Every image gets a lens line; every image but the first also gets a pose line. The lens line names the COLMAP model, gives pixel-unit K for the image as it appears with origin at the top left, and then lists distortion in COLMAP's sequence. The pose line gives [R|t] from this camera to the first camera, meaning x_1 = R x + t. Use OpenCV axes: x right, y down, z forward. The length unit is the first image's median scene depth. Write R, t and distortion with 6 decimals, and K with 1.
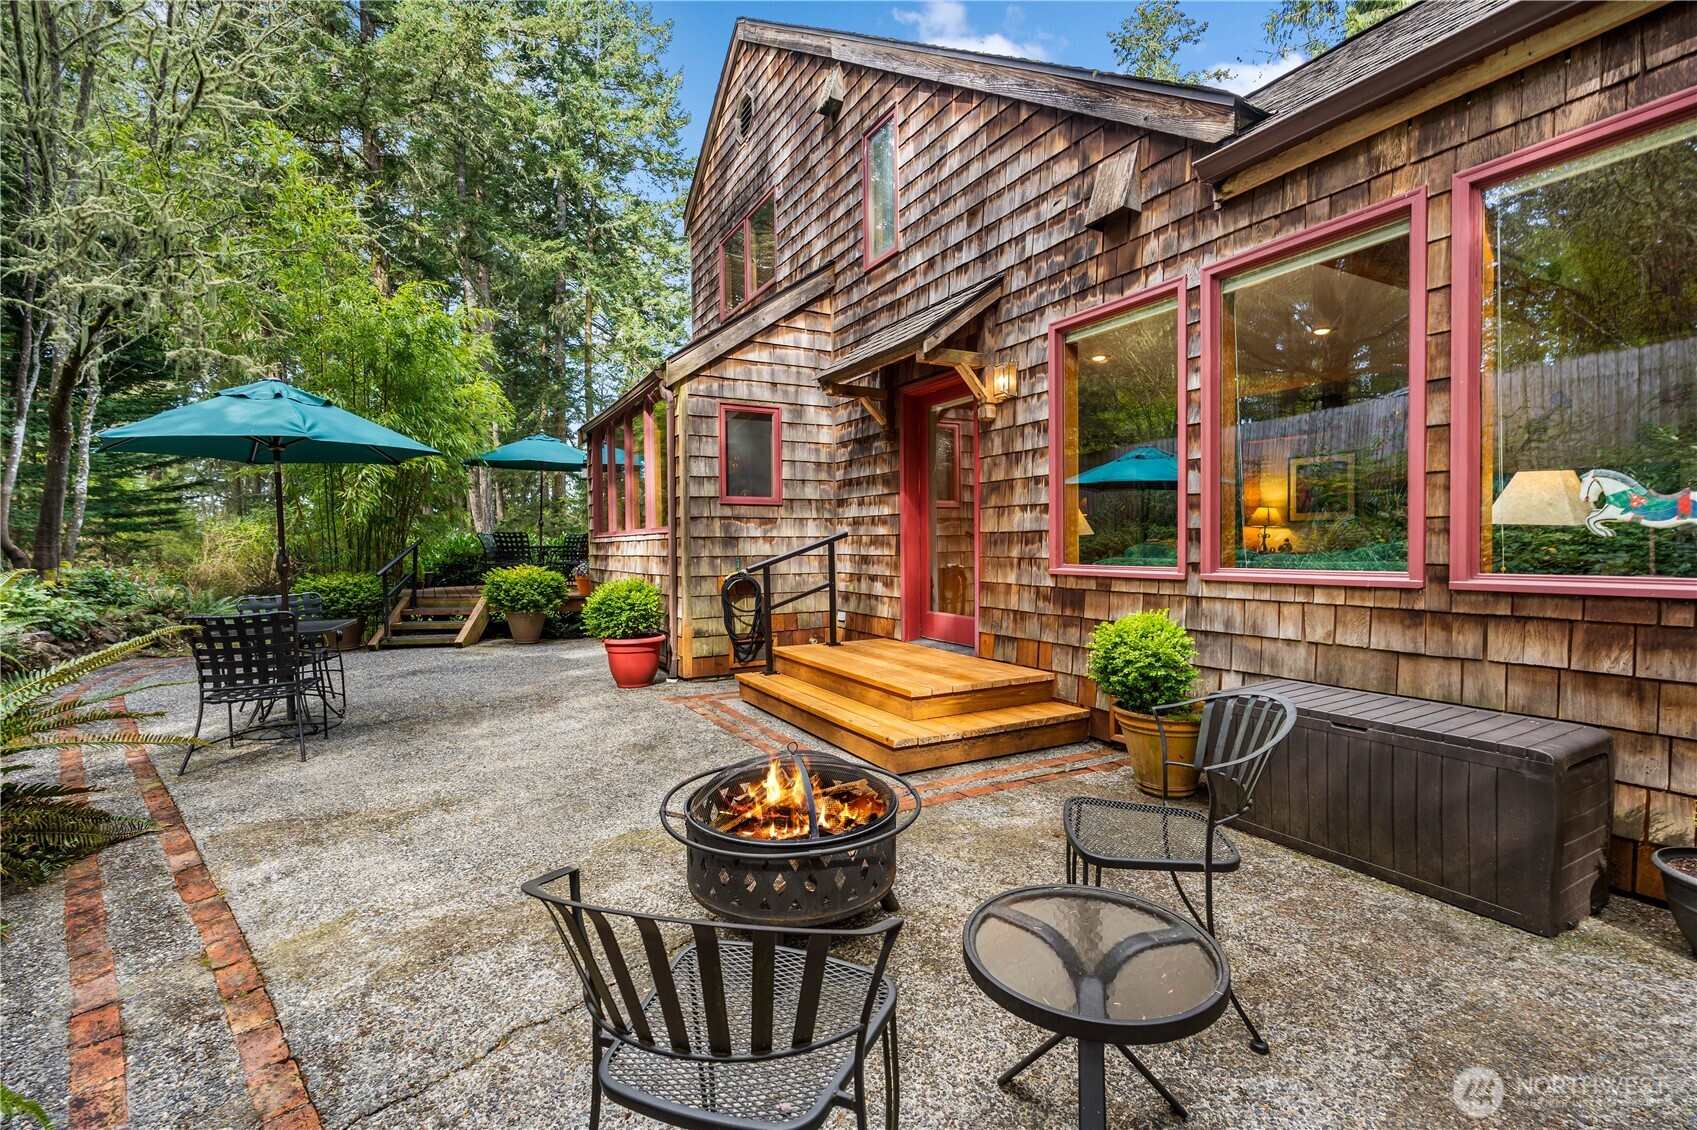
lens RADIAL K [[764.7, 0, 837.5], [0, 764.7, 571.7], [0, 0, 1]] dist [0.000476, -0.000127]
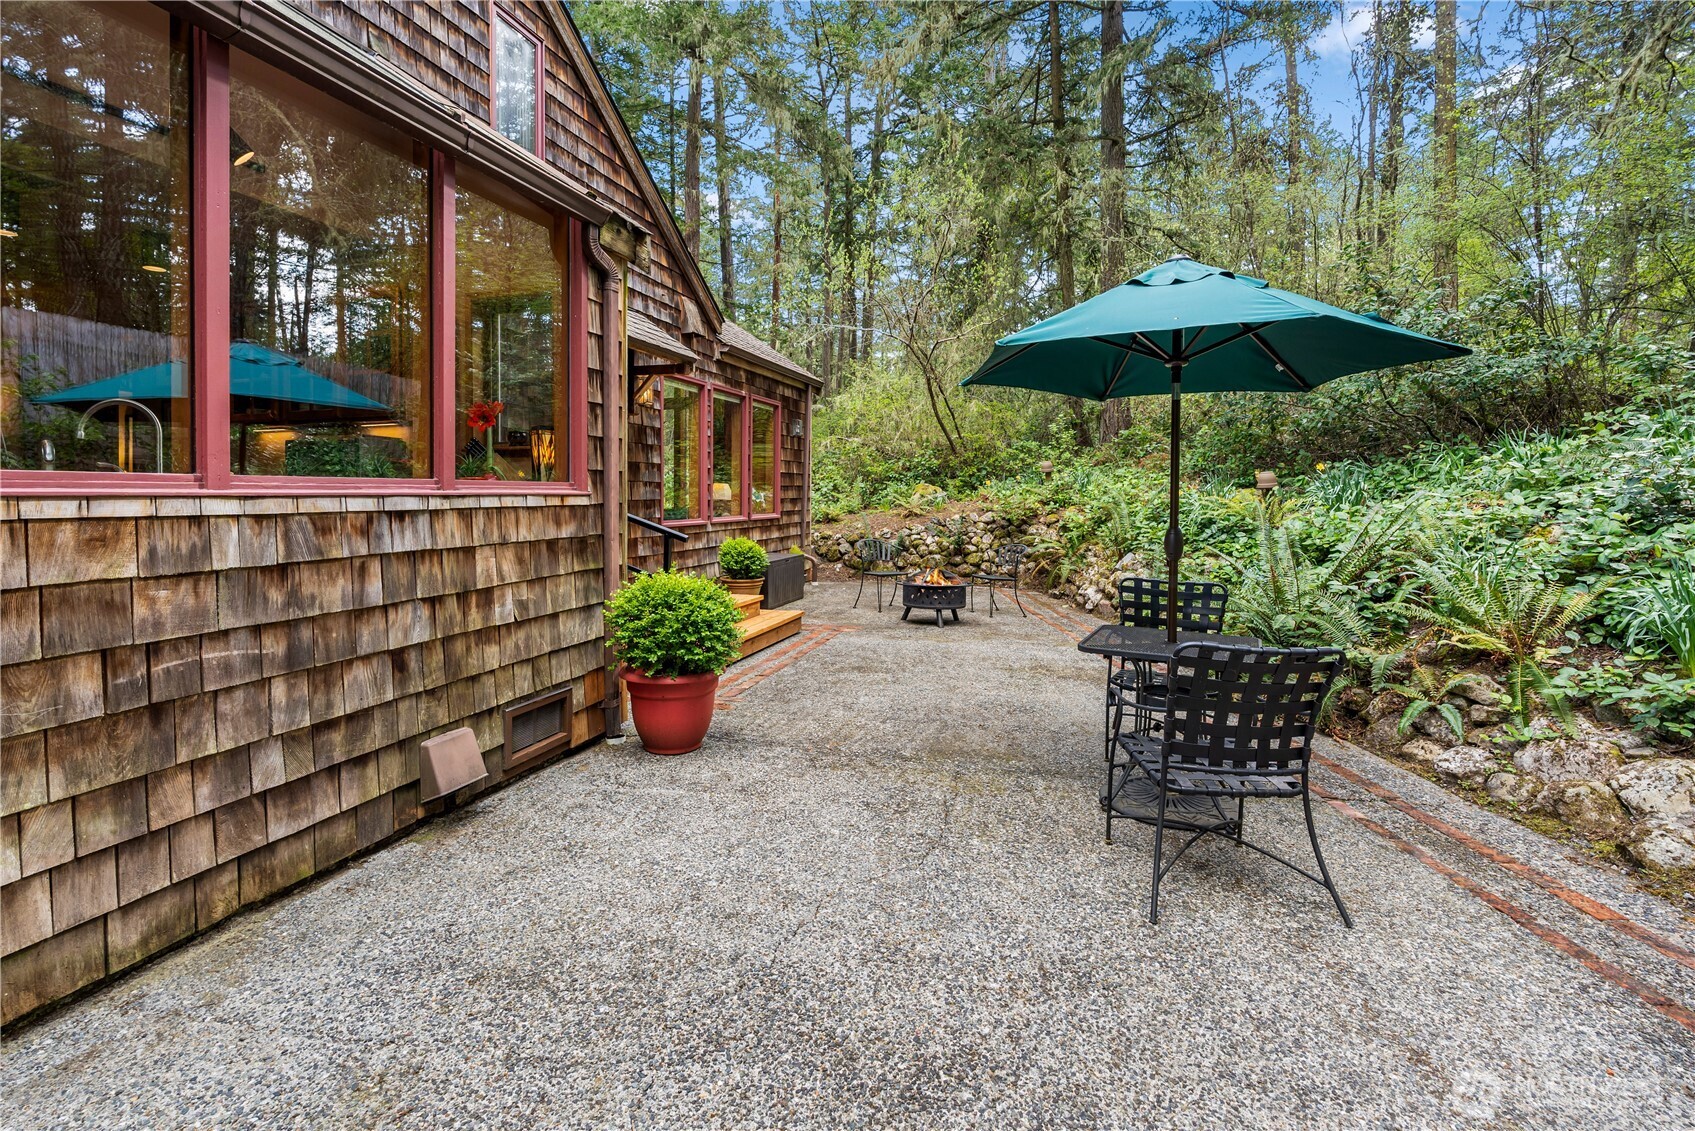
lens RADIAL K [[789.8, 0, 845.8], [0, 789.8, 512.2], [0, 0, 1]] dist [0.000709, 0.000404]
pose [[-0.703848, -0.006191, 0.710324, -1.114501], [0.032900, 0.998605, 0.041303, -0.081561], [-0.709588, 0.052440, -0.702662, 1.840833]]
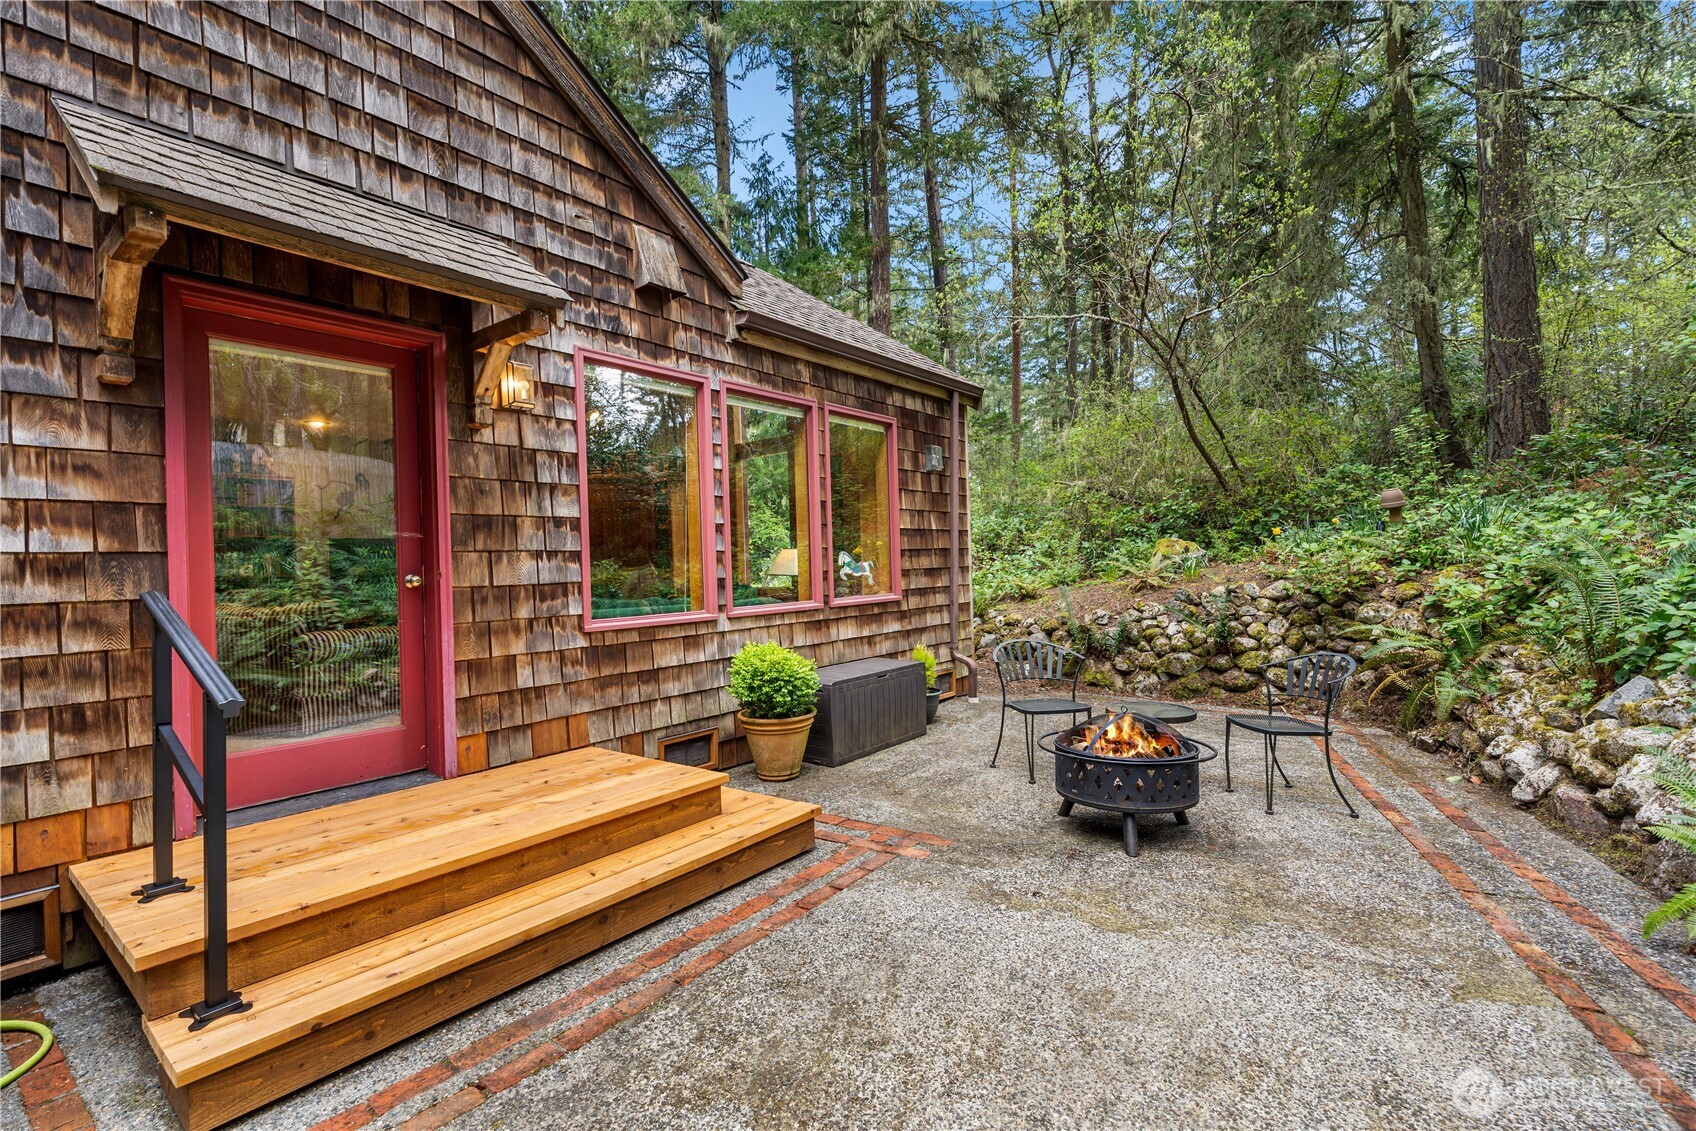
lens RADIAL K [[781.2, 0, 848.0], [0, 781.2, 565.5], [0, 0, 1]] dist [-0.000259, 0.000153]
pose [[-0.413759, 0.024708, 0.910051, -0.640666], [0.070470, 0.997502, 0.004958, -0.055292], [-0.907655, 0.066183, -0.414466, 1.077560]]
